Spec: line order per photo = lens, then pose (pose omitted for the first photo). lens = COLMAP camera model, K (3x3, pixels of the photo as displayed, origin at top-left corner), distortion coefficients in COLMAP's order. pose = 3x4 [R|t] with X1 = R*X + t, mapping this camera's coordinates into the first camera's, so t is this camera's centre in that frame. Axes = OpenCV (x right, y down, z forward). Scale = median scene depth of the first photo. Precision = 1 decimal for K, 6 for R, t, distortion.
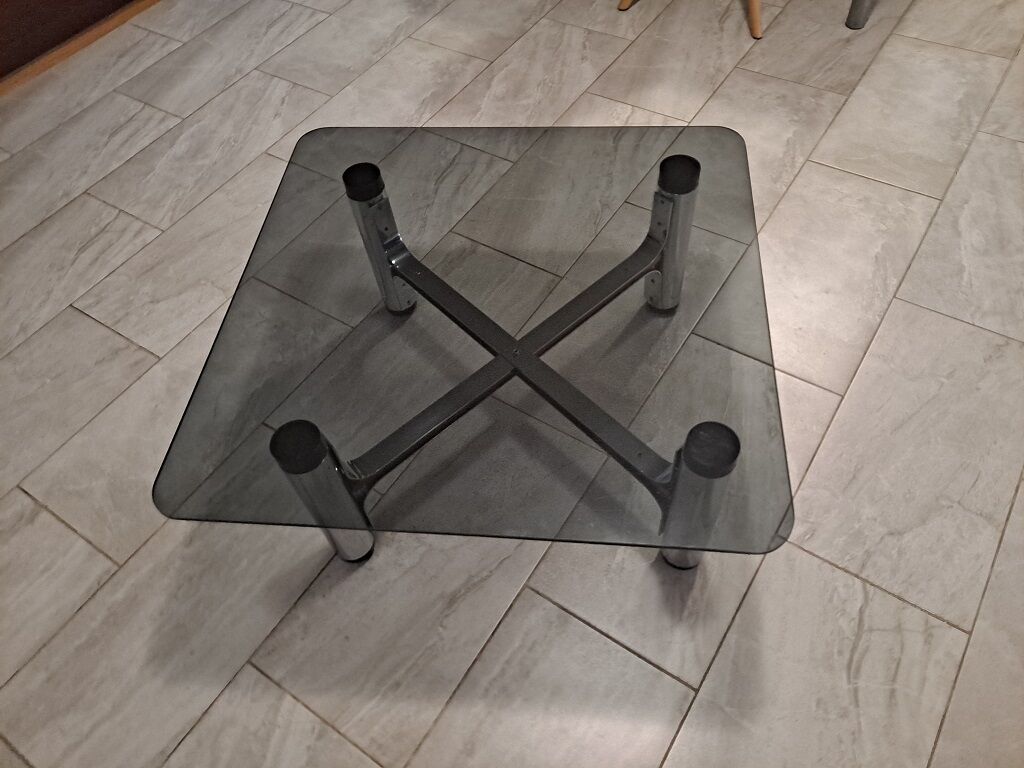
lens RADIAL K [[763.5, 0, 509.0], [0, 763.5, 378.8], [0, 0, 1]] dist [0.026296, -0.012896]
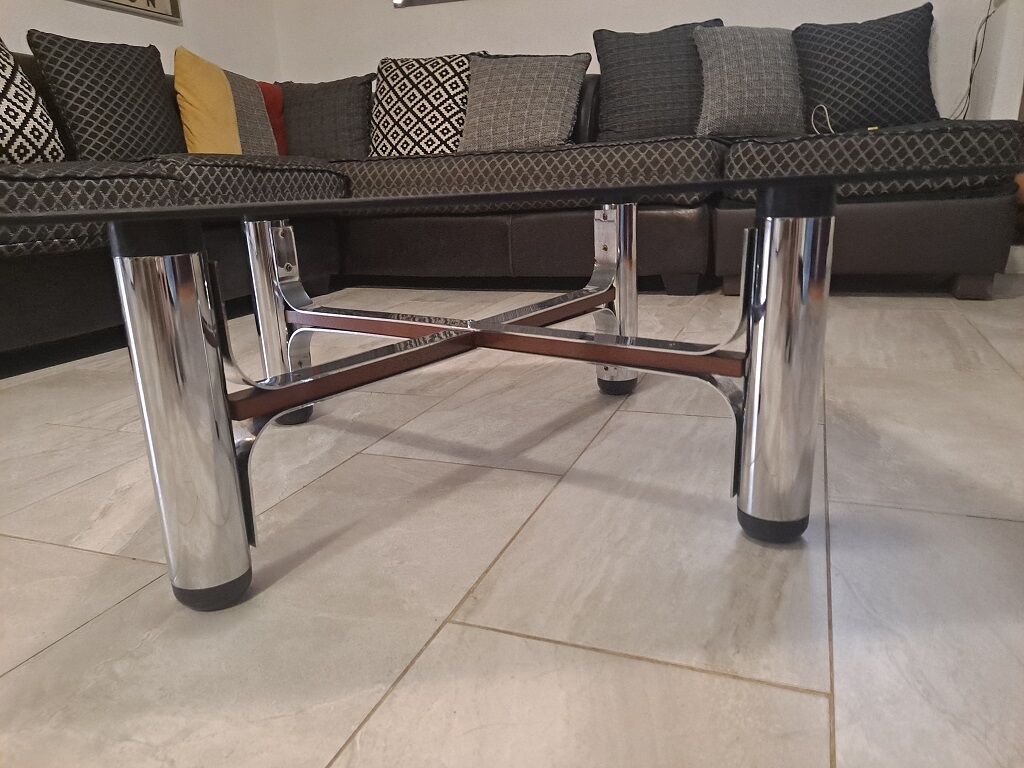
lens RADIAL K [[749.2, 0, 499.1], [0, 749.2, 383.1], [0, 0, 1]] dist [0.042370, 0.002005]
pose [[-0.973724, 0.164138, -0.157864, 0.108424], [-0.088764, 0.364828, 0.926834, -0.687839], [0.209722, 0.916493, -0.340672, 1.299713]]
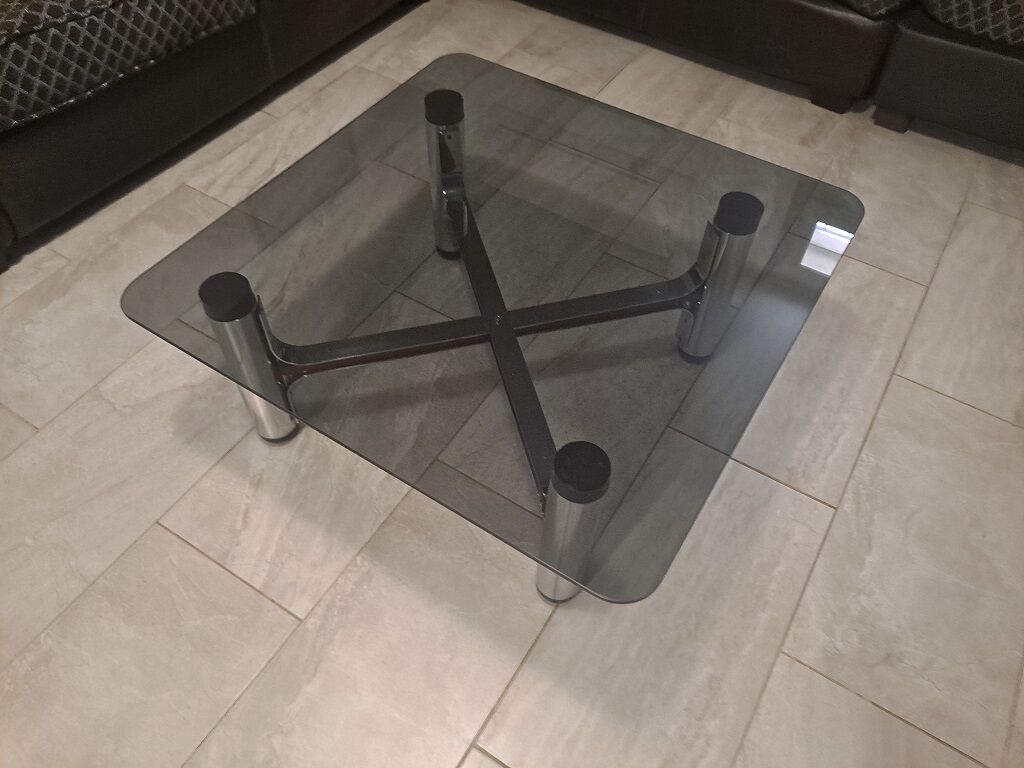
lens RADIAL K [[763.5, 0, 509.0], [0, 763.5, 378.8], [0, 0, 1]] dist [0.026296, -0.012896]
pose [[-0.998403, 0.050754, 0.024827, 0.014374], [0.010560, -0.264043, 0.964453, -0.828728], [0.055505, 0.963175, 0.263085, 0.700870]]
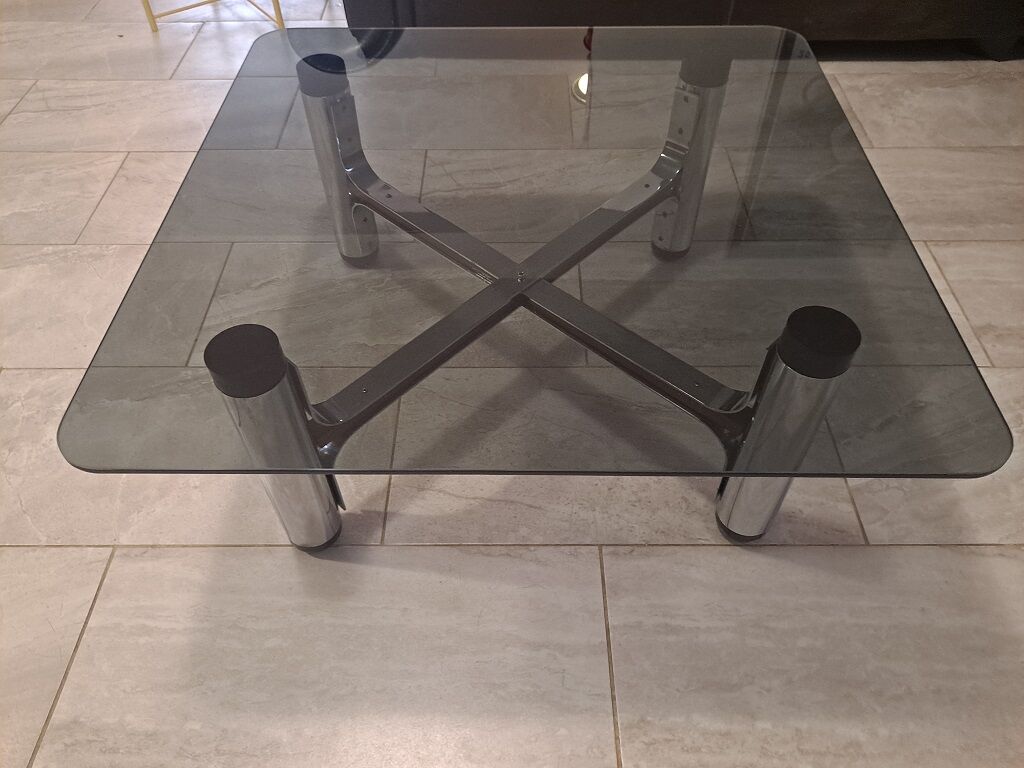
lens RADIAL K [[763.5, 0, 509.0], [0, 763.5, 378.8], [0, 0, 1]] dist [0.026296, -0.012896]
pose [[-0.545703, -0.578415, 0.606337, -0.482049], [0.700879, 0.081565, 0.708601, -0.443496], [-0.459322, 0.811654, 0.360889, 0.687988]]
